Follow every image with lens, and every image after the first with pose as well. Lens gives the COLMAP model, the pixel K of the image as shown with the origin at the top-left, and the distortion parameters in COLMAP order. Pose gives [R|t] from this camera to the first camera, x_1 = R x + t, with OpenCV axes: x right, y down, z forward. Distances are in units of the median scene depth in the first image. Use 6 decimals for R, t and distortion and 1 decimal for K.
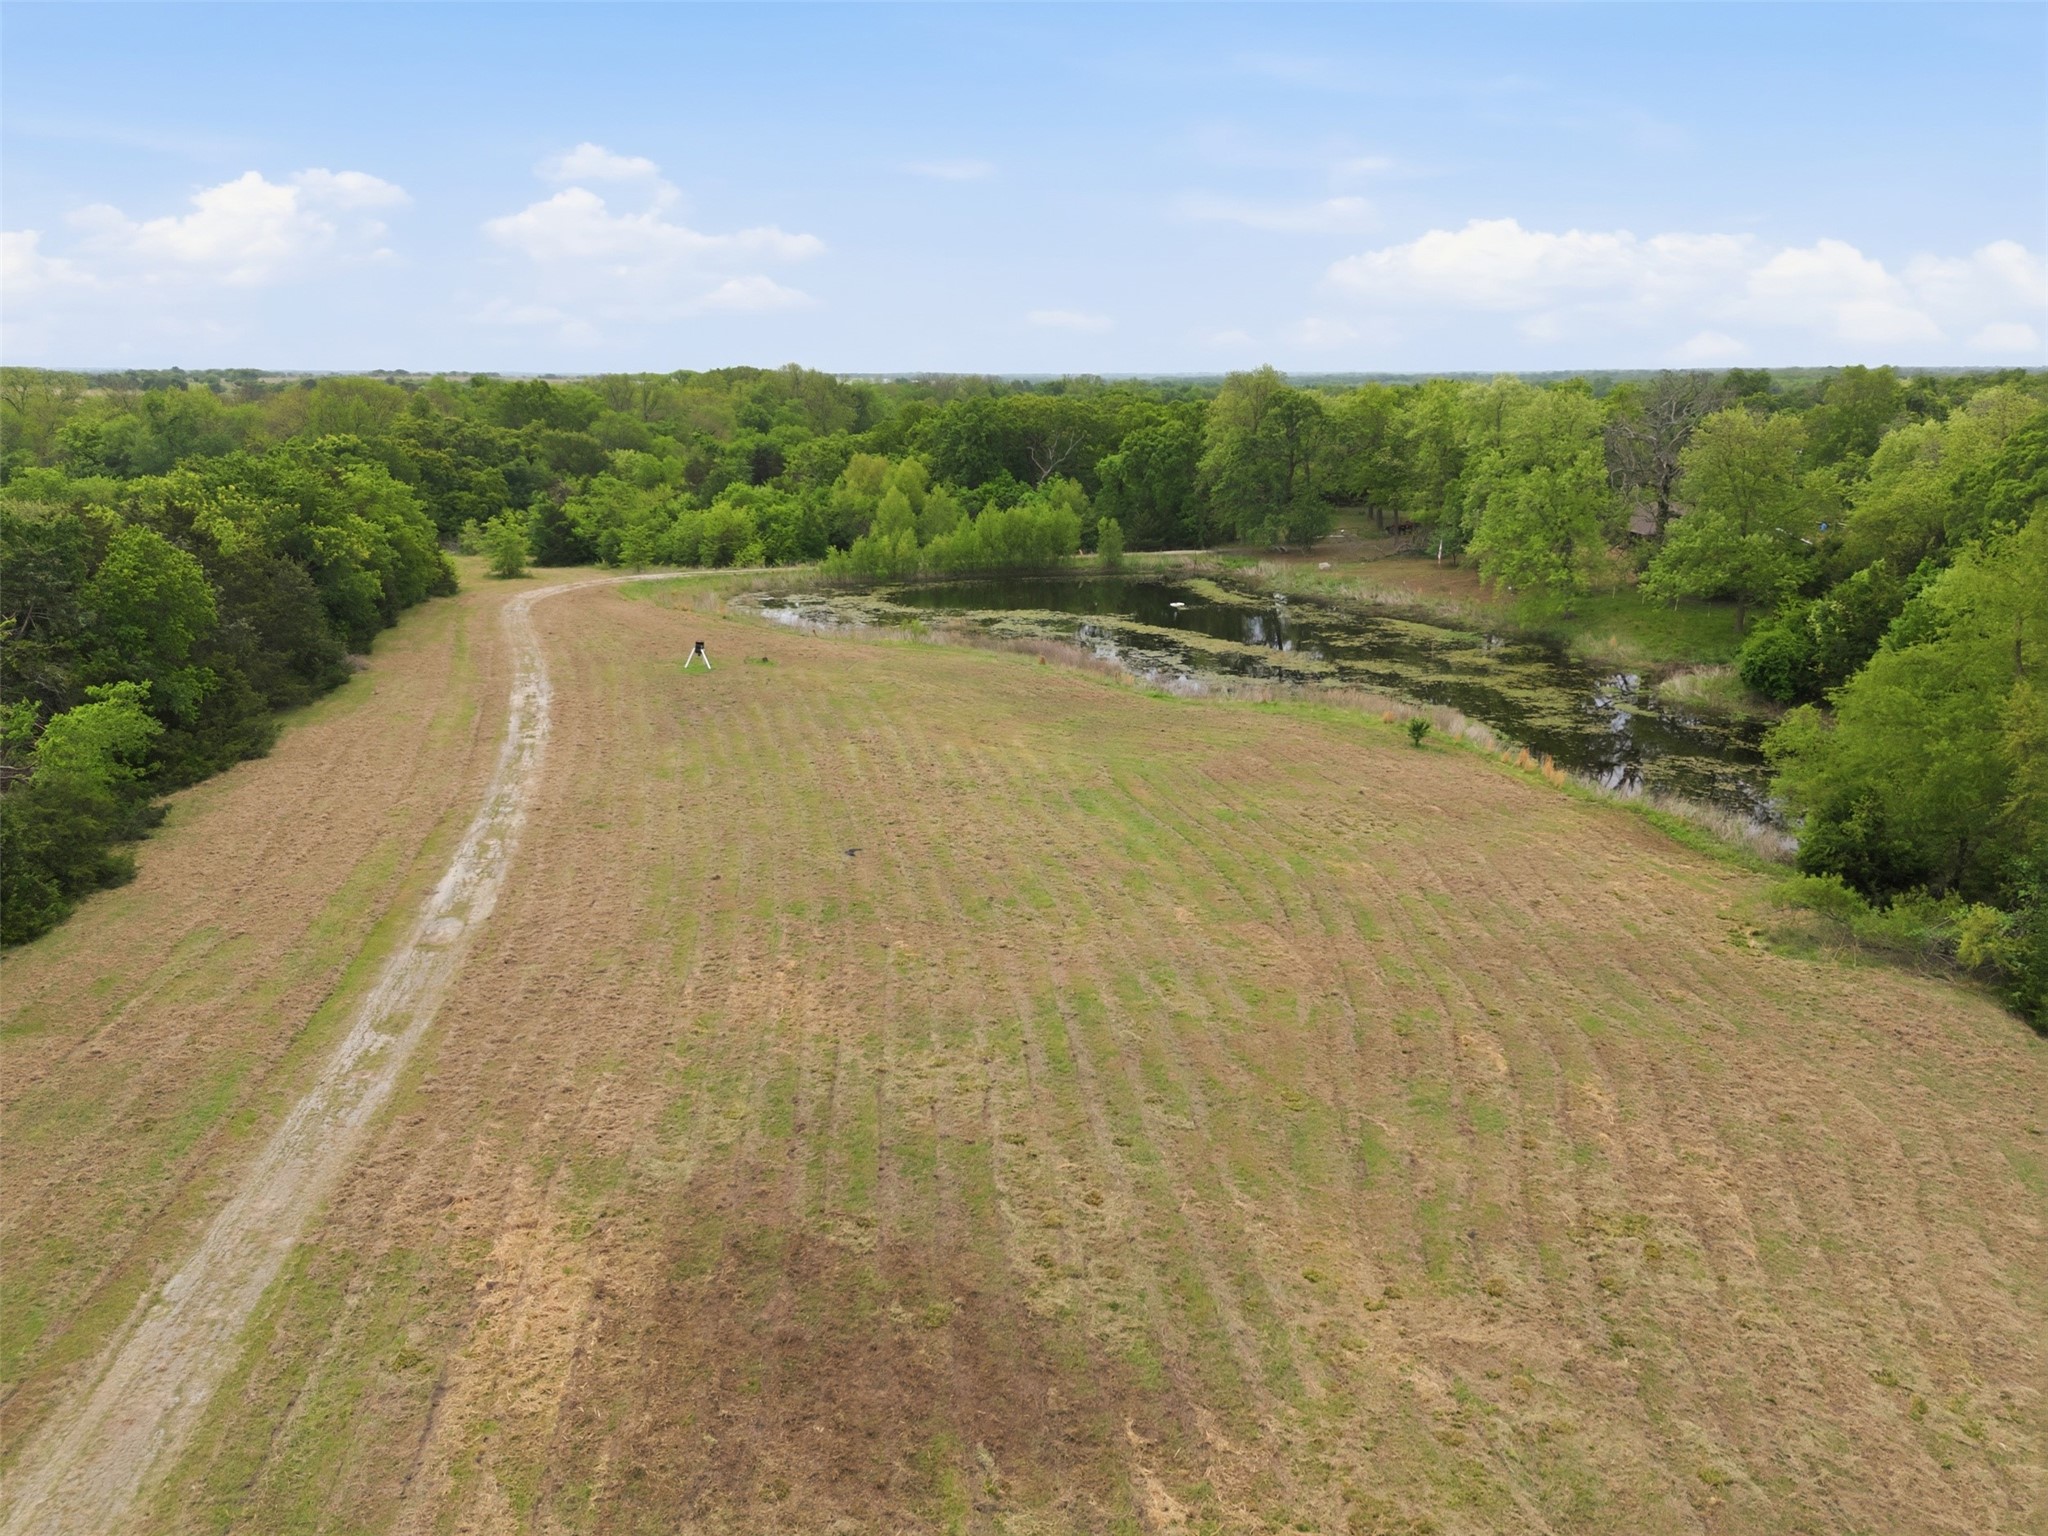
lens RADIAL K [[1508.6, 0, 1026.0], [0, 1508.6, 760.8], [0, 0, 1]] dist [0.058162, -0.041093]
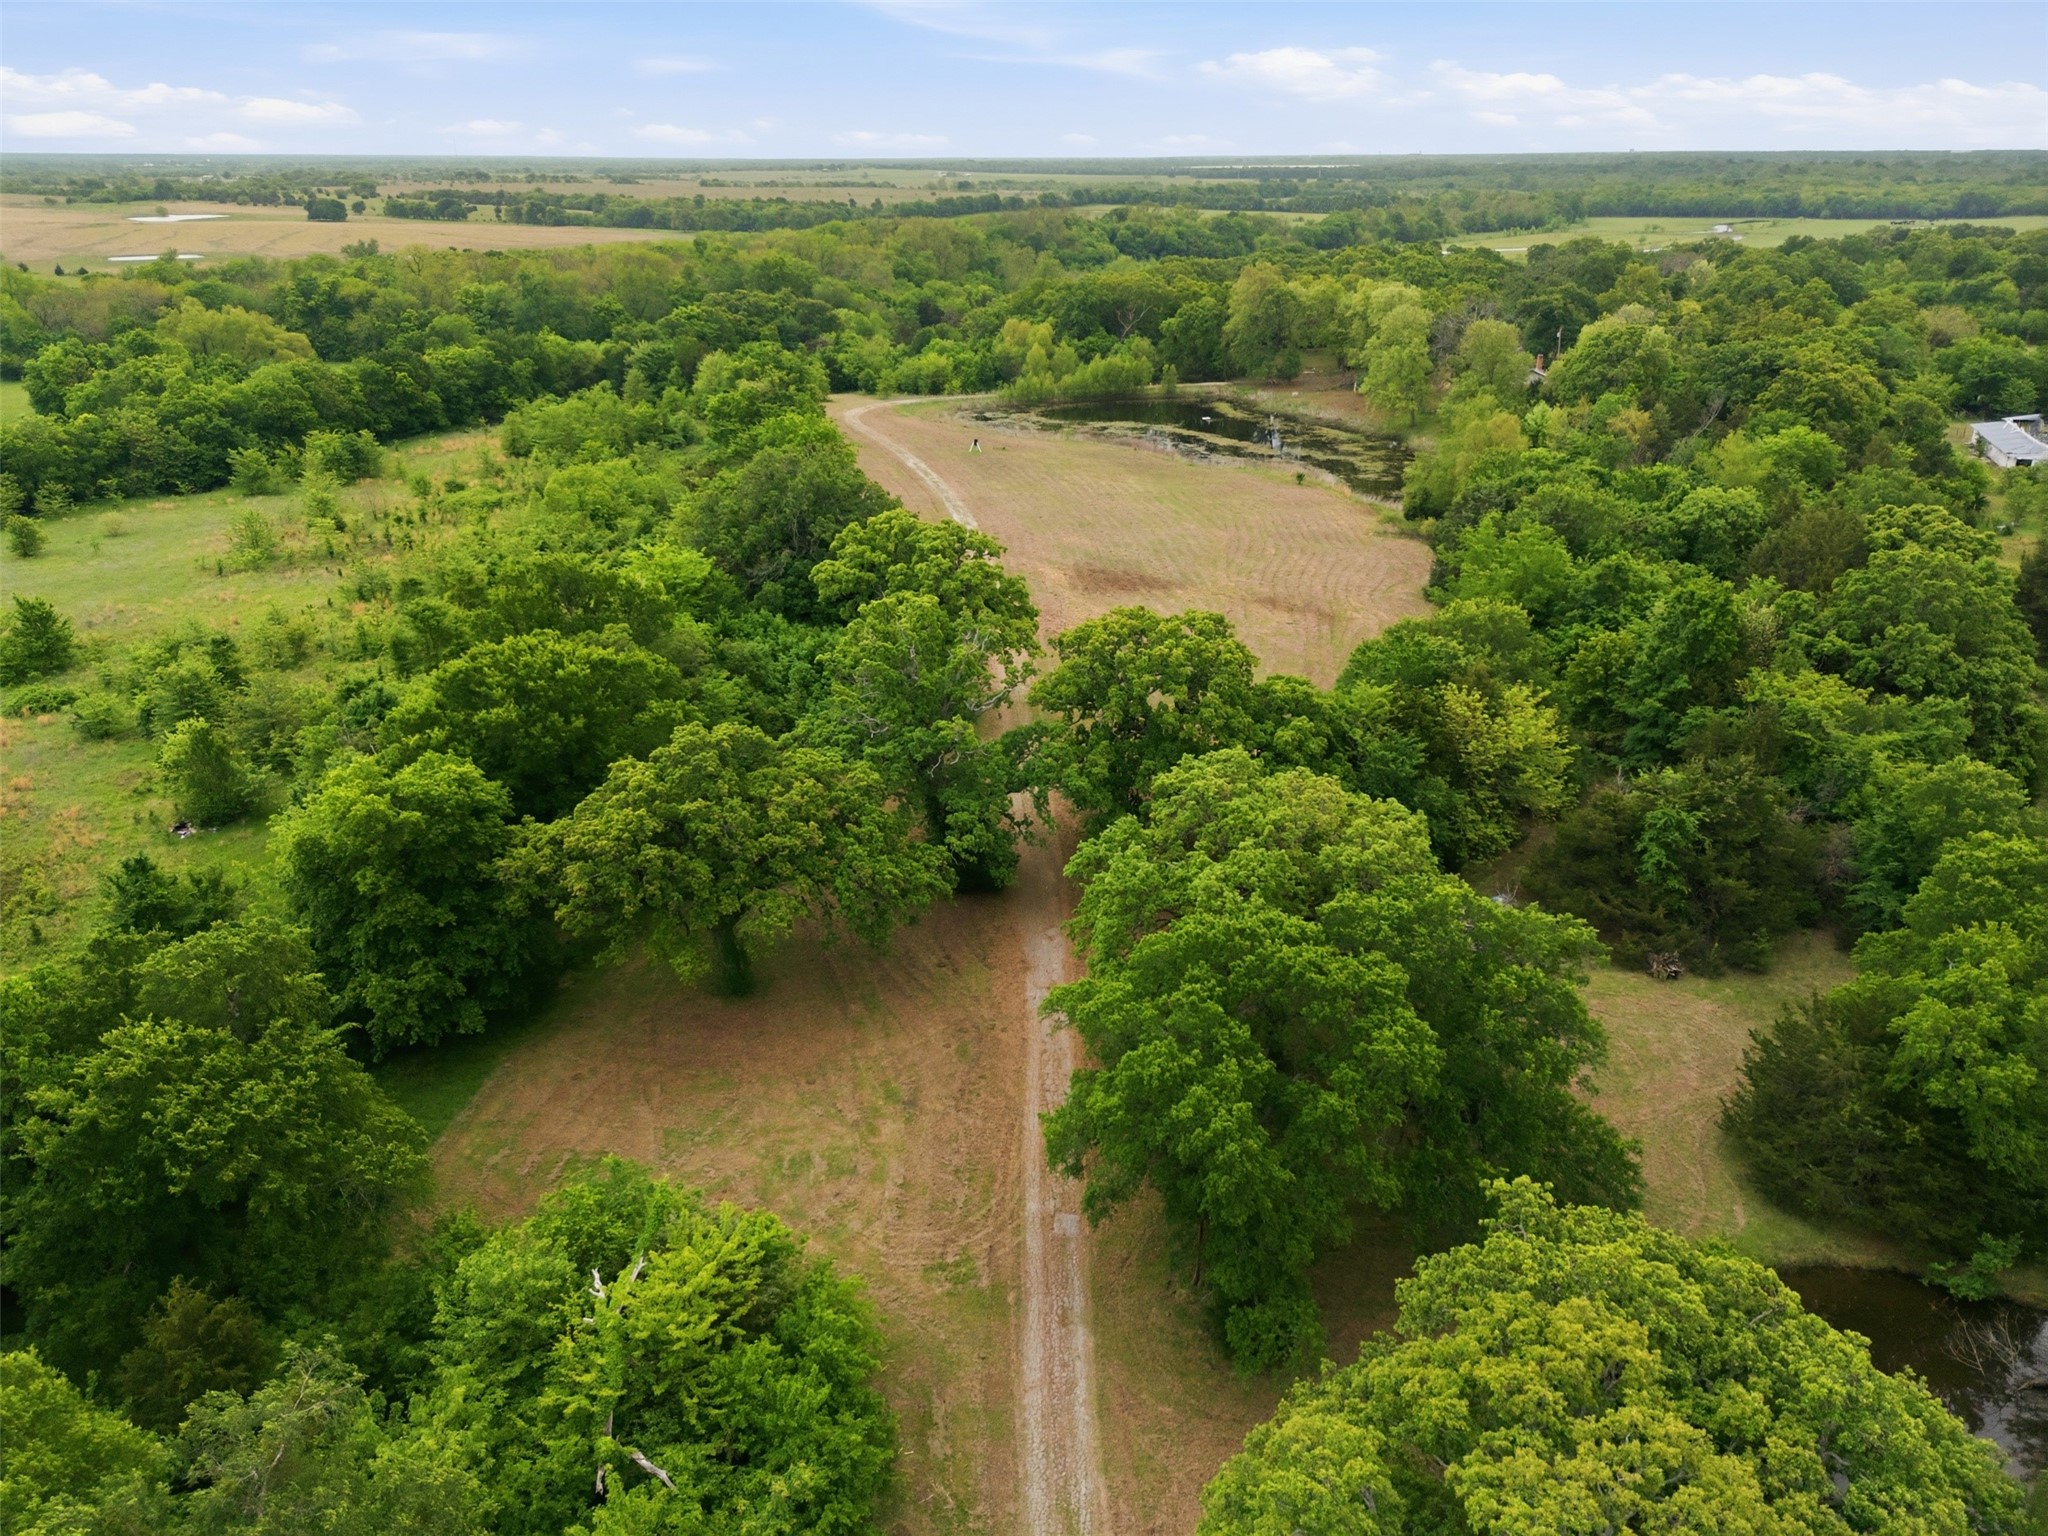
lens RADIAL K [[1508.6, 0, 1018.0], [0, 1508.6, 784.1], [0, 0, 1]] dist [0.058162, -0.041093]
pose [[0.999332, 0.009609, -0.035262, -0.047976], [-0.004497, 0.989817, 0.142274, 0.062039], [0.036270, -0.142021, 0.989199, -0.736456]]
